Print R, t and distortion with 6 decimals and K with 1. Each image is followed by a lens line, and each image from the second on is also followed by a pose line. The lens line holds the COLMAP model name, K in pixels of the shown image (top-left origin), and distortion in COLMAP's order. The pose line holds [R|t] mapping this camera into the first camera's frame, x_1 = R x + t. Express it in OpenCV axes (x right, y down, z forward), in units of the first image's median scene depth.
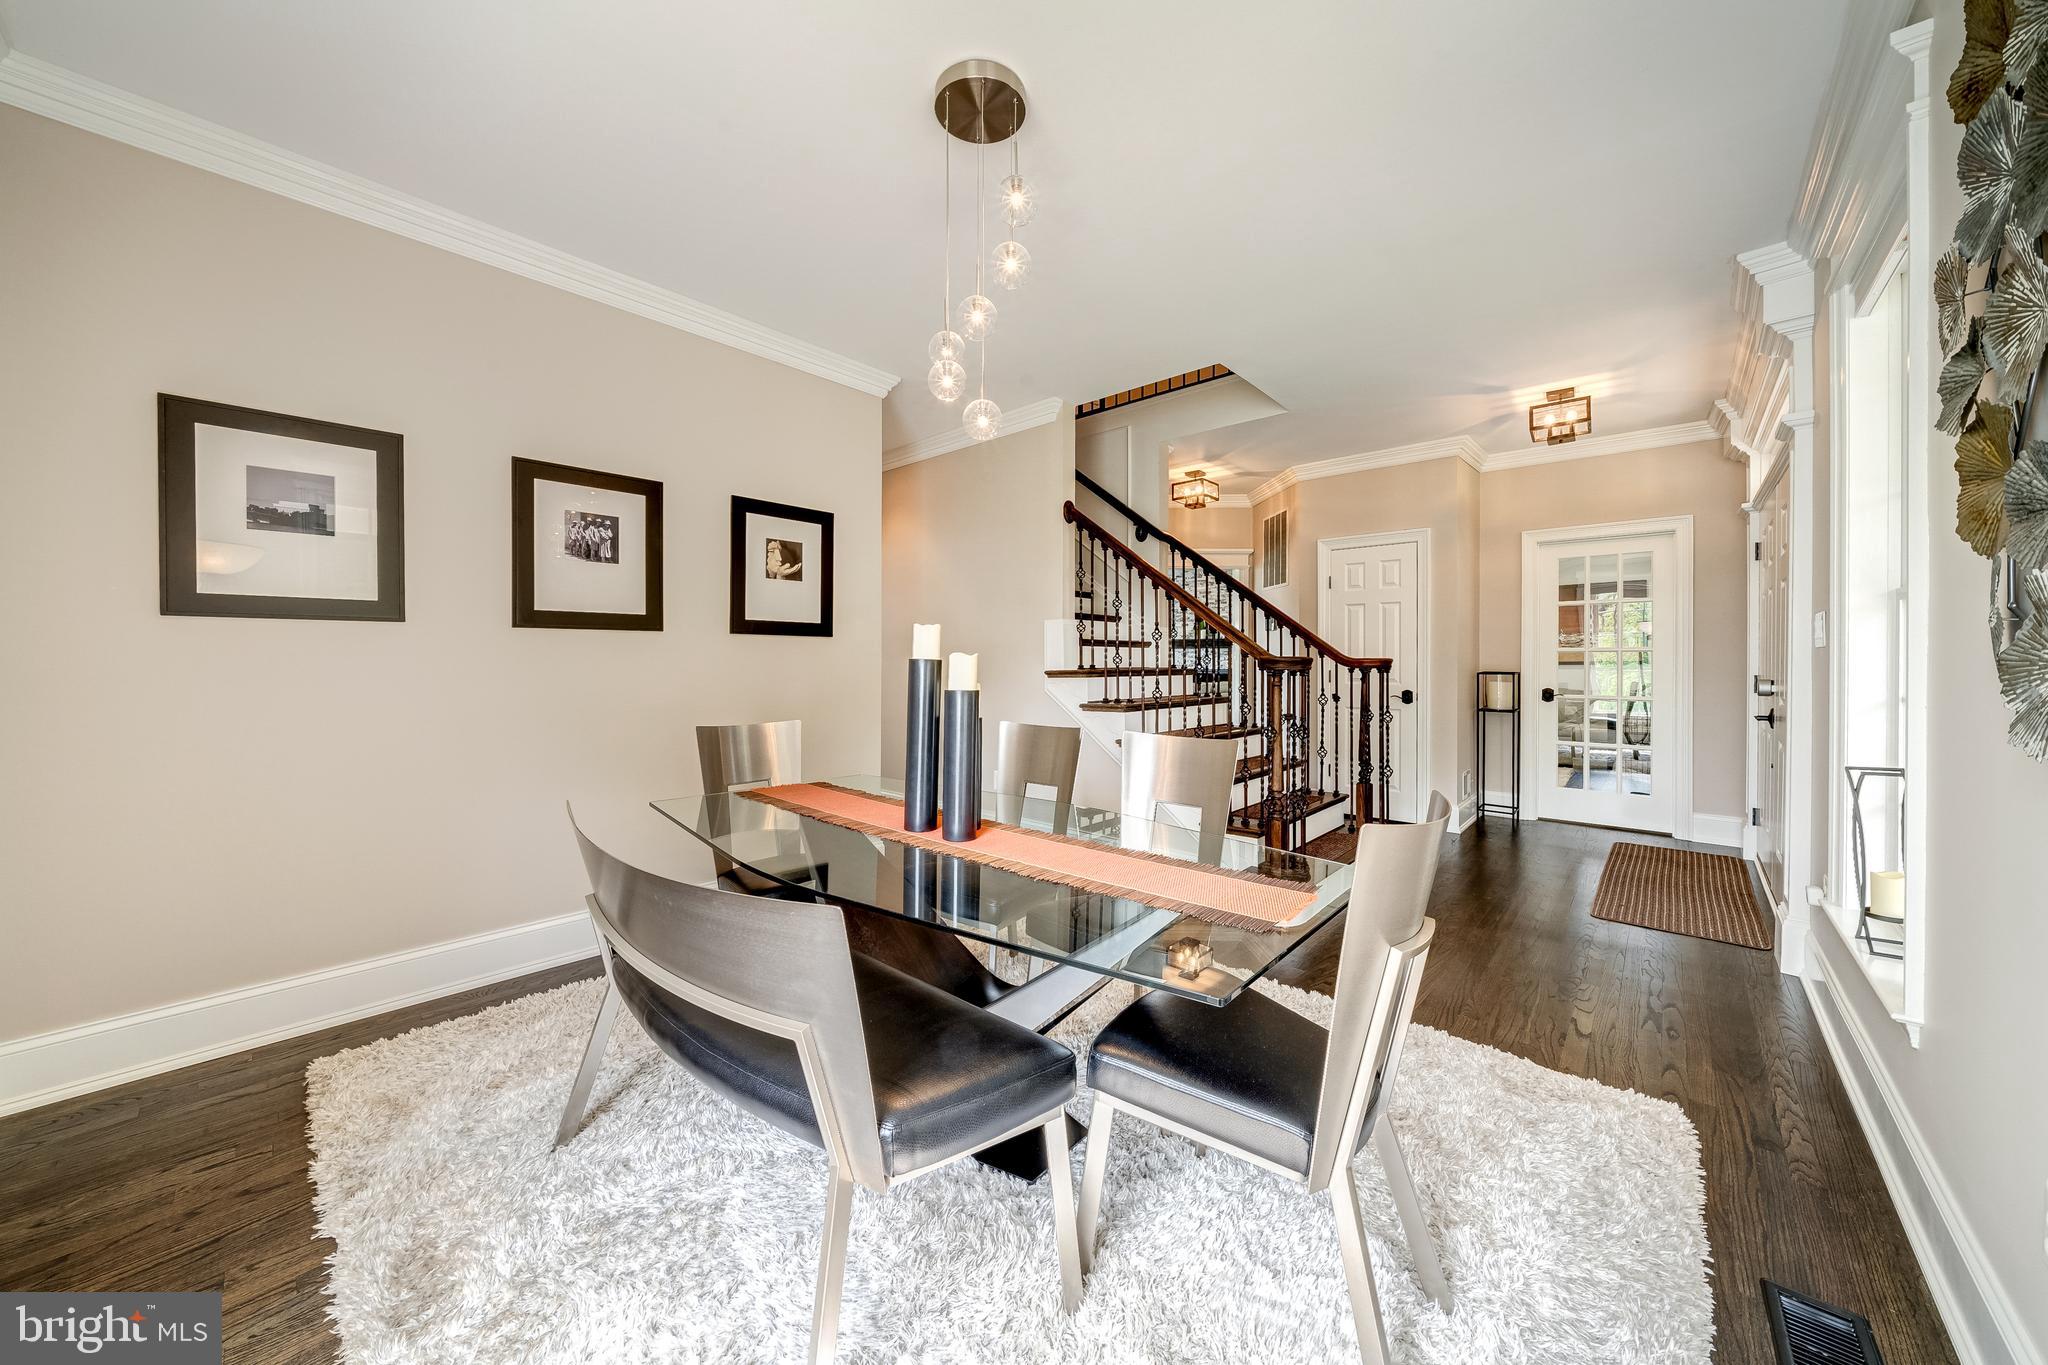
lens RADIAL K [[724.5, 0, 1019.2], [0, 724.5, 662.0], [0, 0, 1]] dist [0.000114, 0.000012]
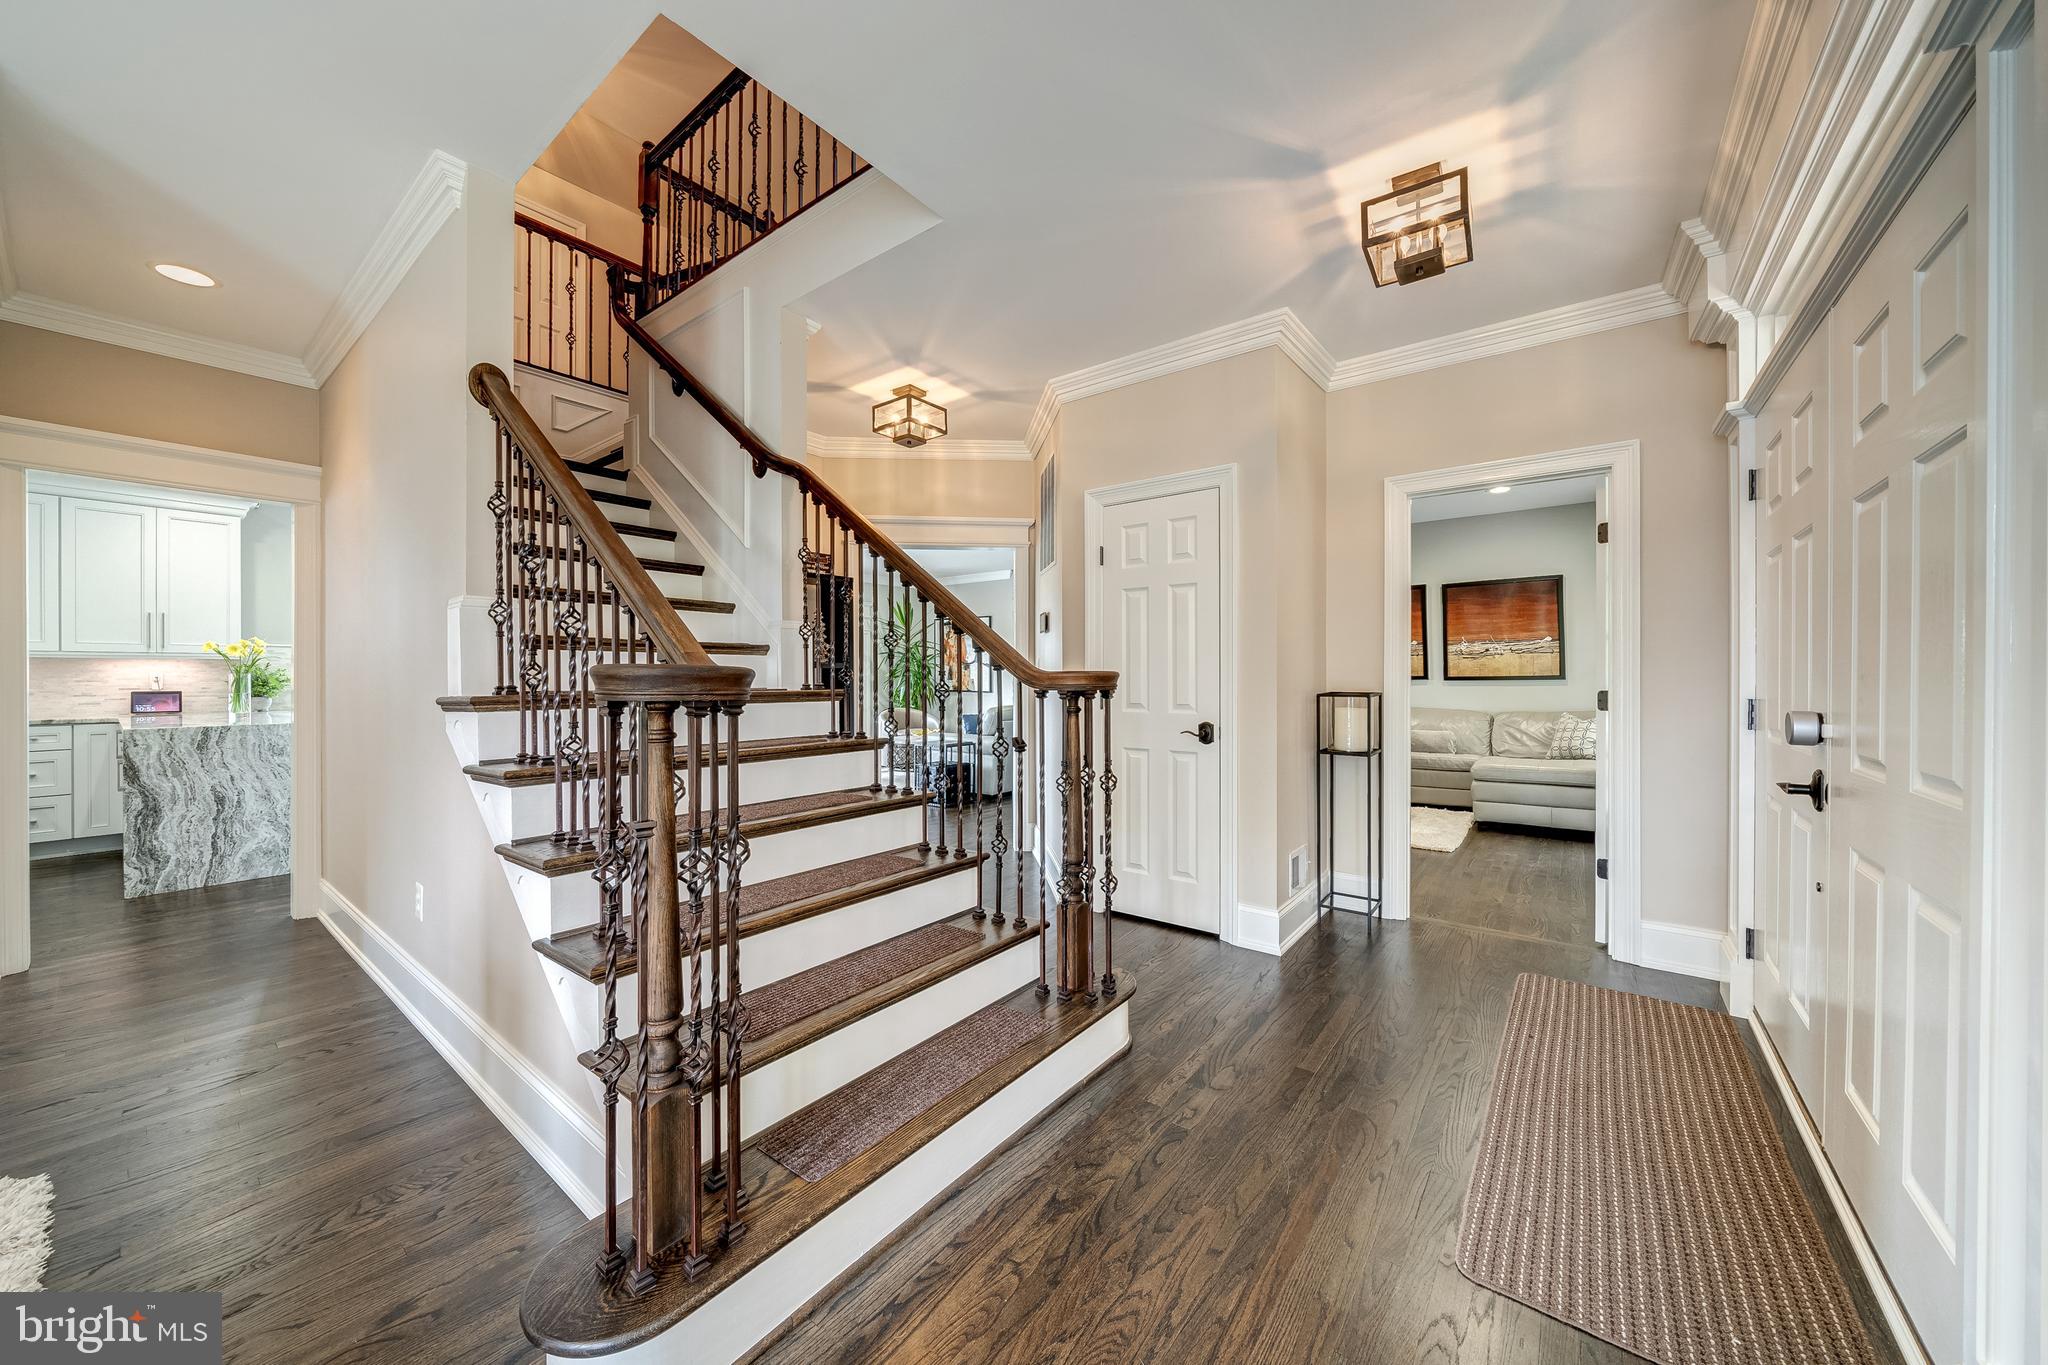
lens RADIAL K [[717.7, 0, 1000.2], [0, 717.7, 677.8], [0, 0, 1]] dist [-0.003111, -0.000162]
pose [[0.998667, -0.002054, 0.051573, 0.384137], [0.002142, 0.999996, -0.001647, 0.000616], [-0.051570, 0.001755, 0.998668, 0.454968]]
